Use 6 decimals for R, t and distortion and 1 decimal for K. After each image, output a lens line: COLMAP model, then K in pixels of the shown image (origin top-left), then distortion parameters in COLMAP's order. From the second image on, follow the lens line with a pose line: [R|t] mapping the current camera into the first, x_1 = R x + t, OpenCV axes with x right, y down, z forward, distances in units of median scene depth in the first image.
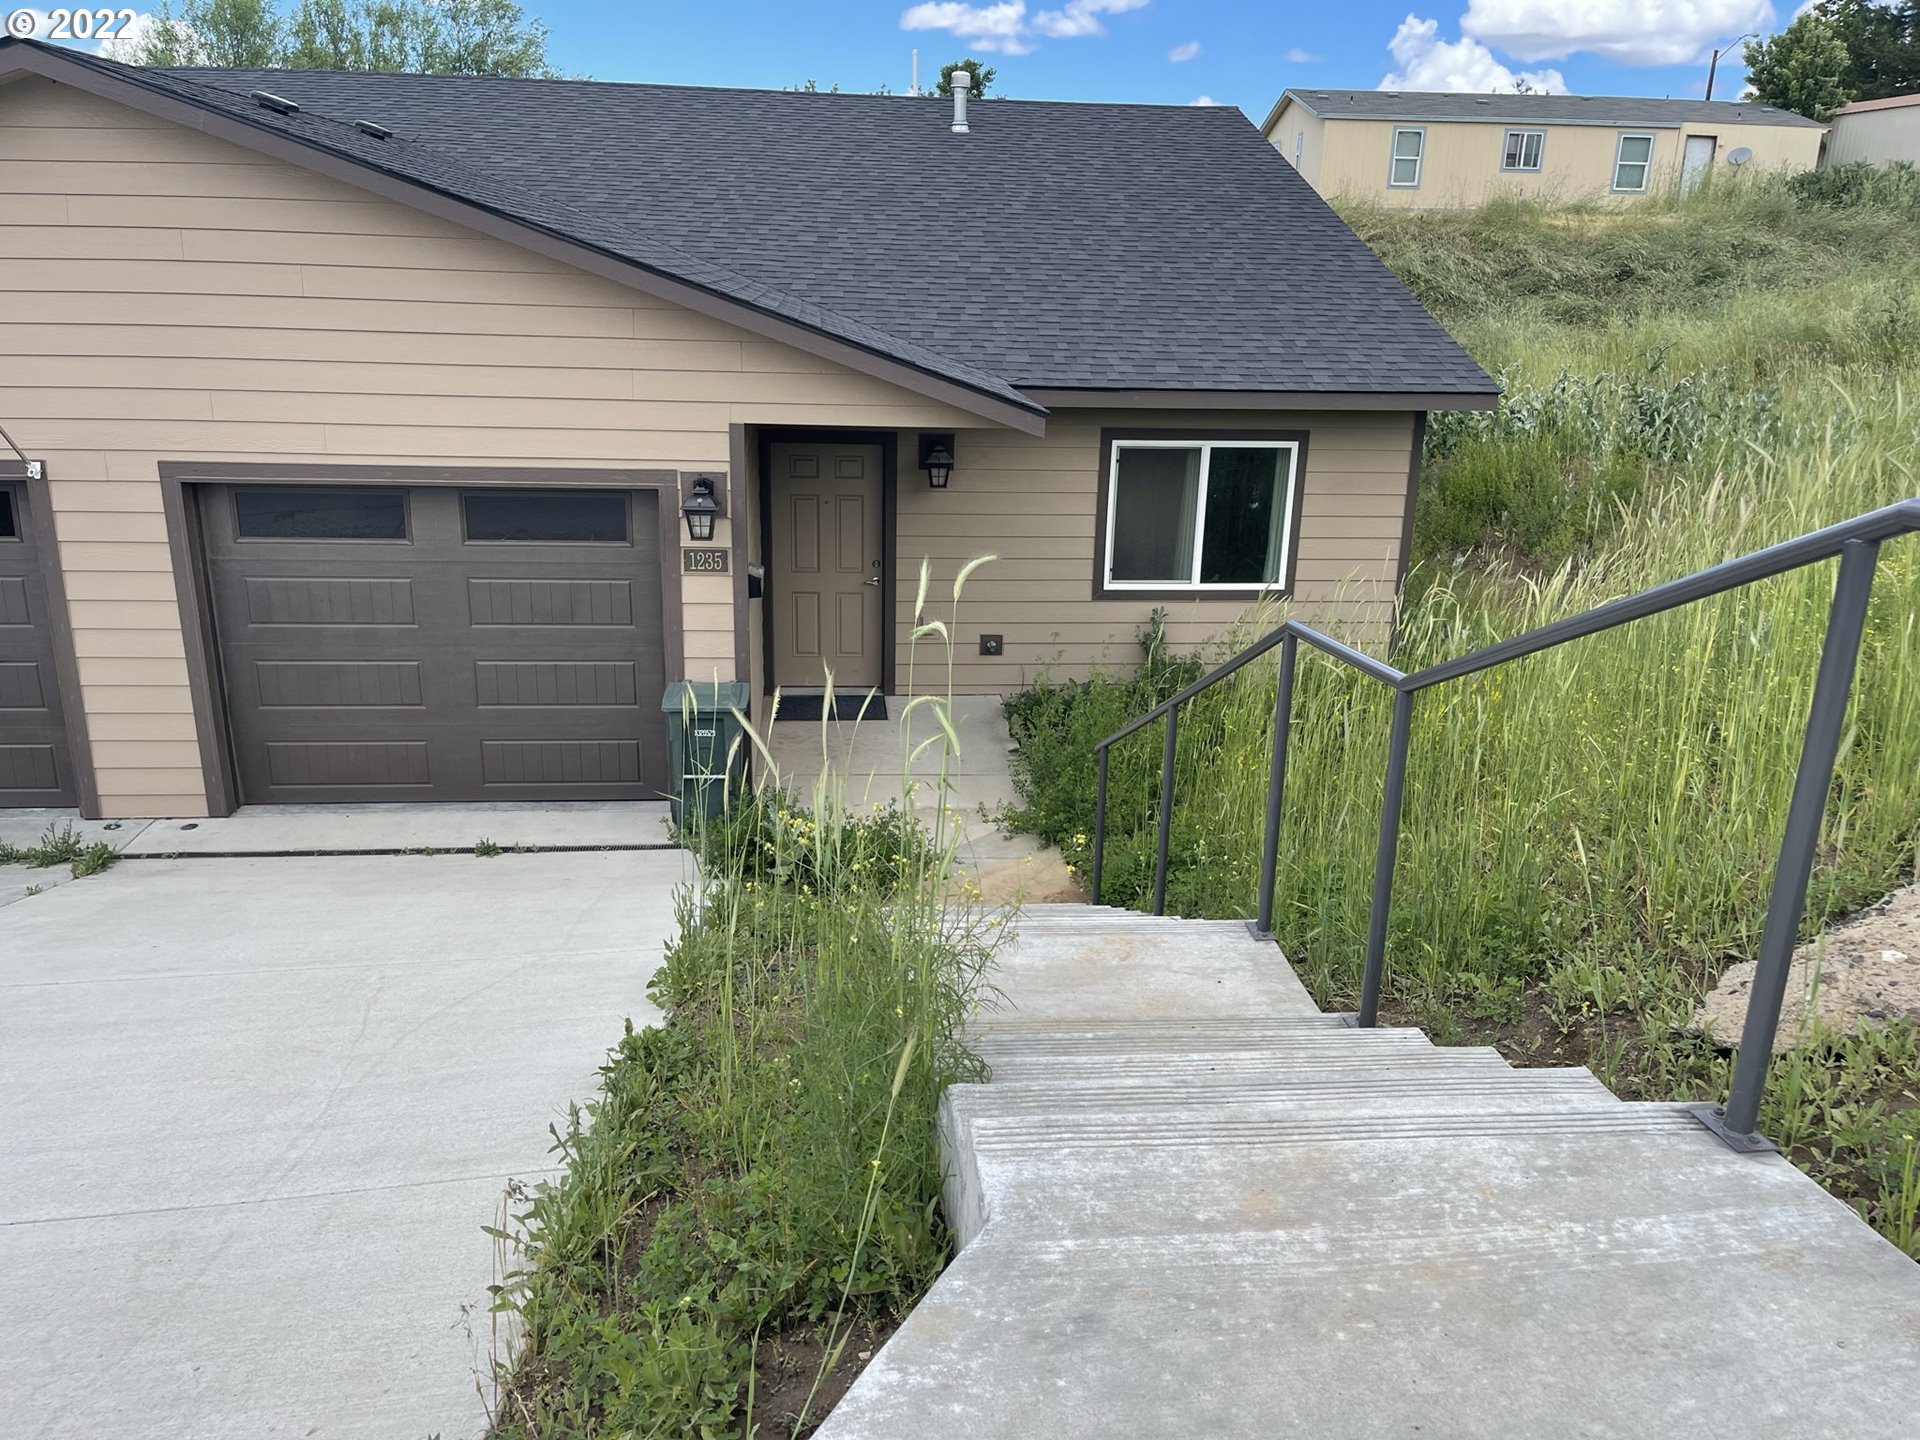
lens RADIAL K [[1443.4, 0, 960.0], [0, 1443.4, 720.0], [0, 0, 1]] dist [0.053606, -0.081604]
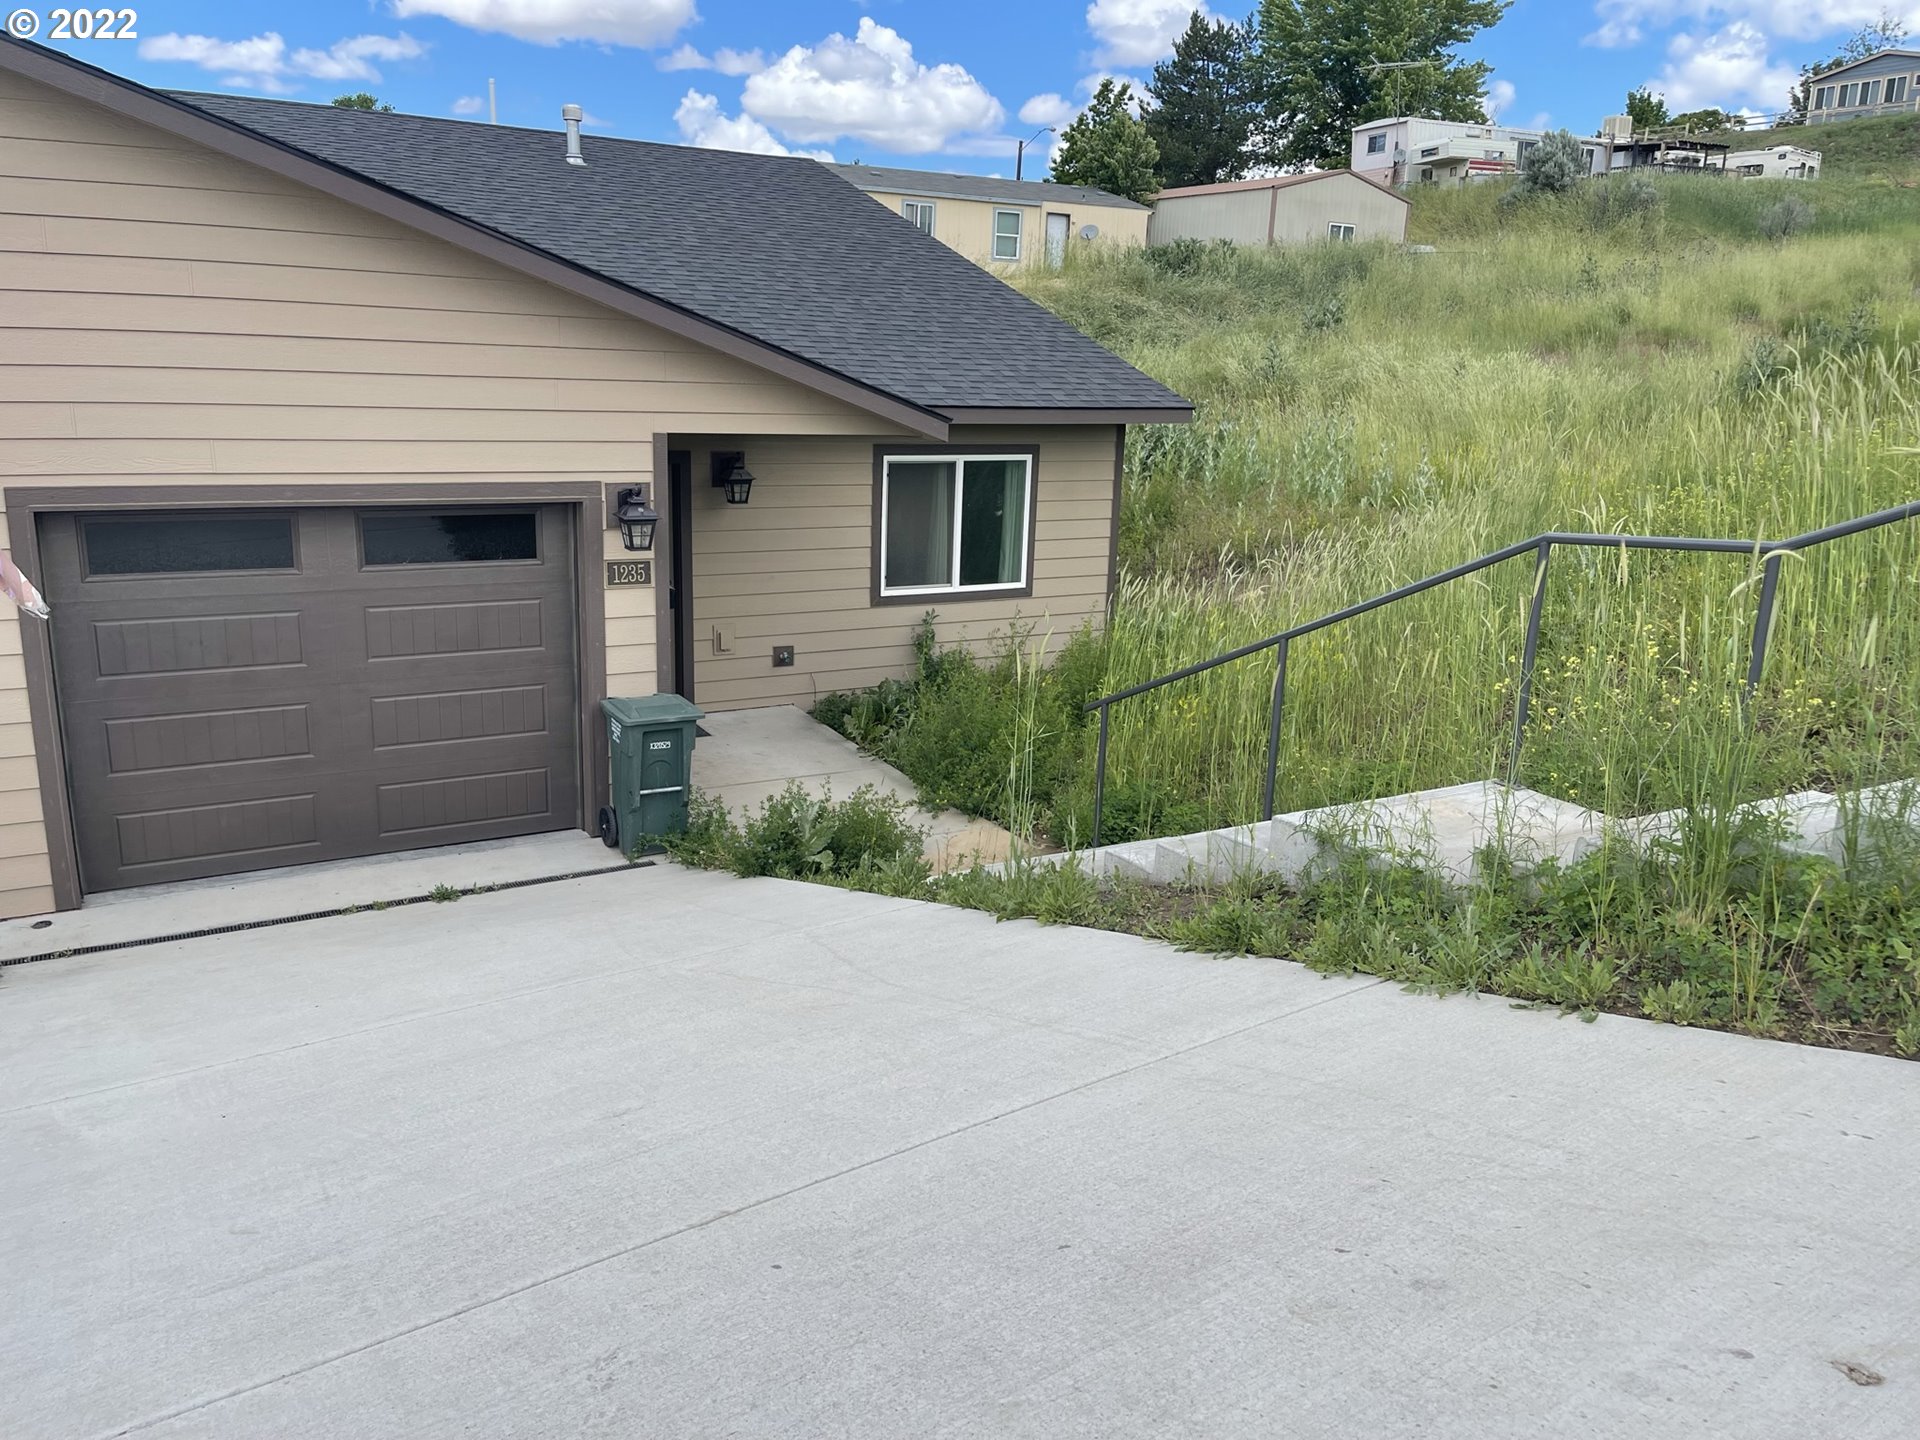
lens RADIAL K [[1443.4, 0, 960.0], [0, 1443.4, 720.0], [0, 0, 1]] dist [0.053606, -0.081604]
pose [[0.904392, -0.096968, 0.415539, -0.318624], [0.112359, 0.993587, -0.012684, 0.021711], [-0.411644, 0.058161, 0.909487, 0.015113]]
